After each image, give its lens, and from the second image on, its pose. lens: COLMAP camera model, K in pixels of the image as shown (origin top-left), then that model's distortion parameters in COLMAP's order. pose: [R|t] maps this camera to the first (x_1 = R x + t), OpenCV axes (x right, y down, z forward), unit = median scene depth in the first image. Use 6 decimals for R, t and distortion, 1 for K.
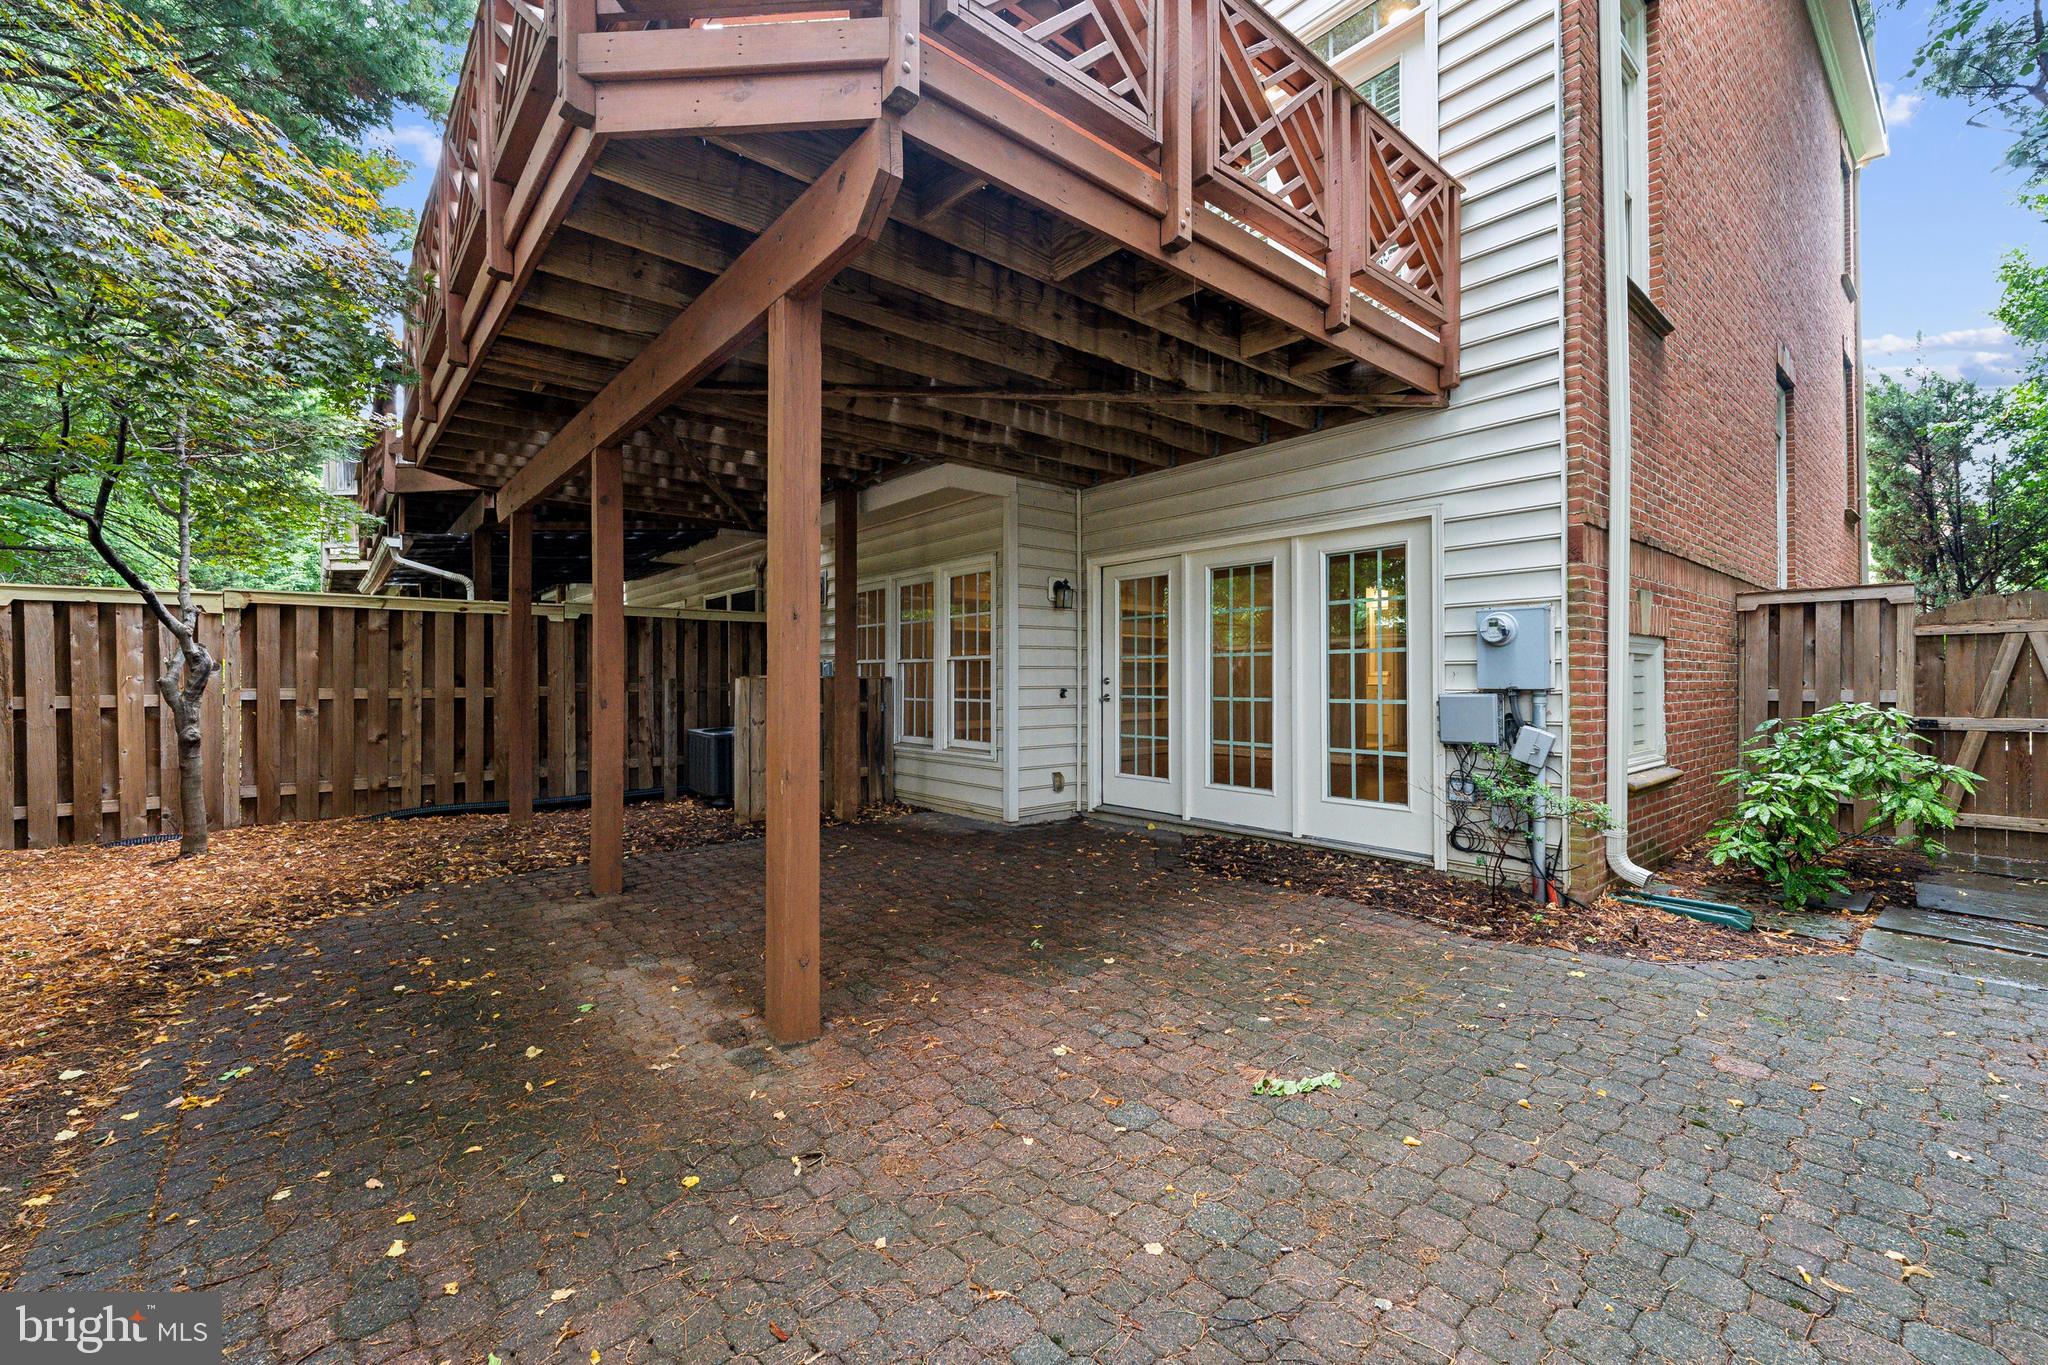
lens RADIAL K [[841.8, 0, 1021.3], [0, 841.8, 678.2], [0, 0, 1]] dist [-0.001180, -0.000003]
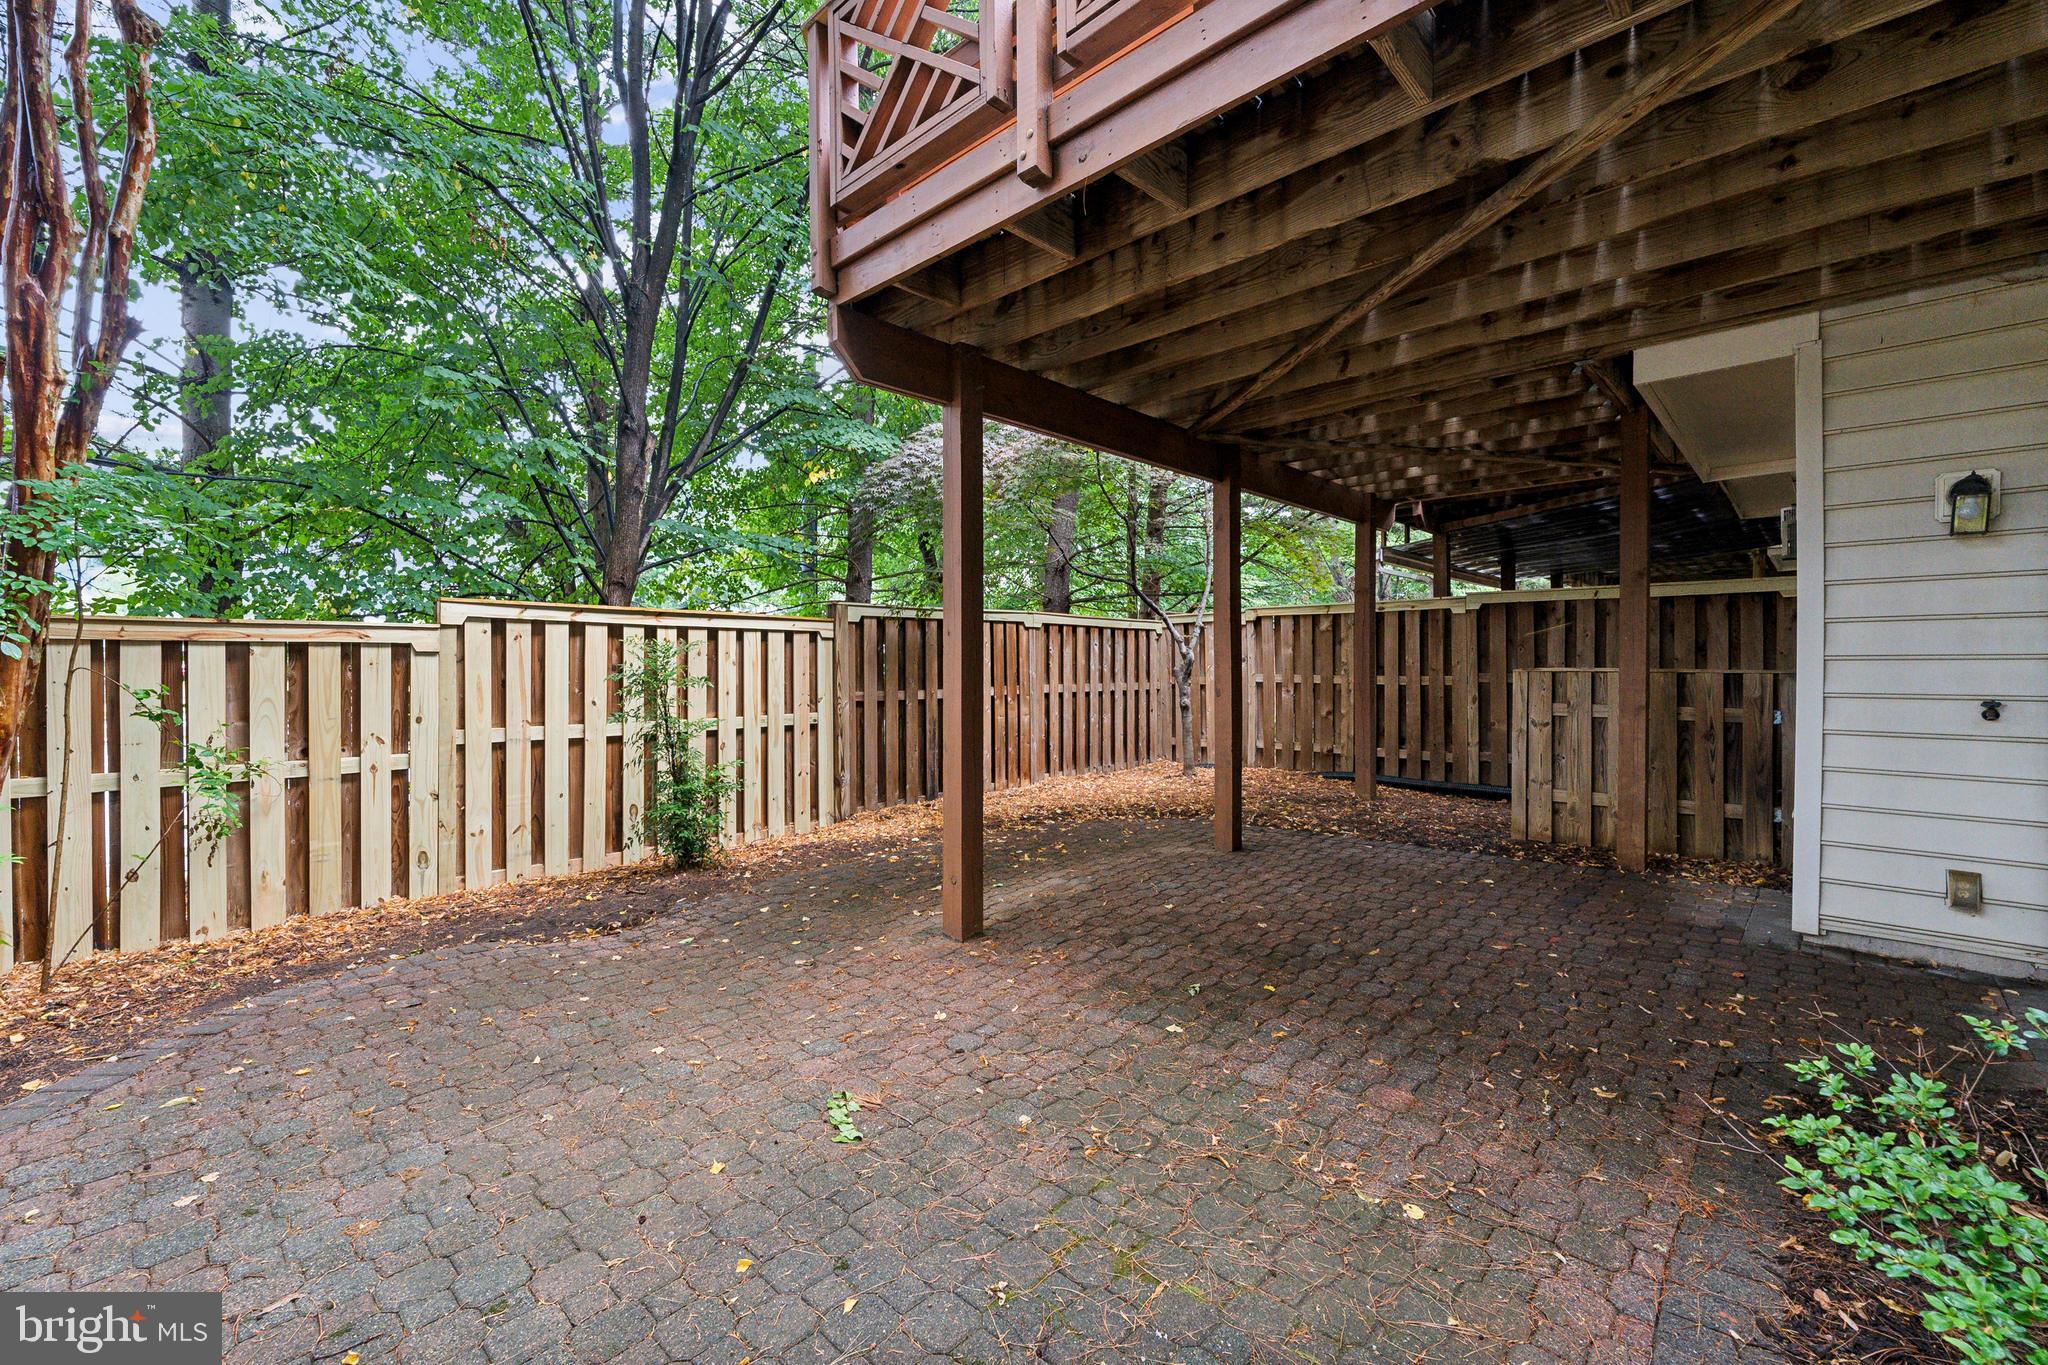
lens RADIAL K [[841.8, 0, 1021.3], [0, 841.8, 678.2], [0, 0, 1]] dist [-0.001180, -0.000003]
pose [[0.095080, 0.020163, -0.995265, 0.777478], [0.001793, 0.999790, 0.020426, -0.018130], [0.995468, -0.003726, 0.095024, 0.673788]]
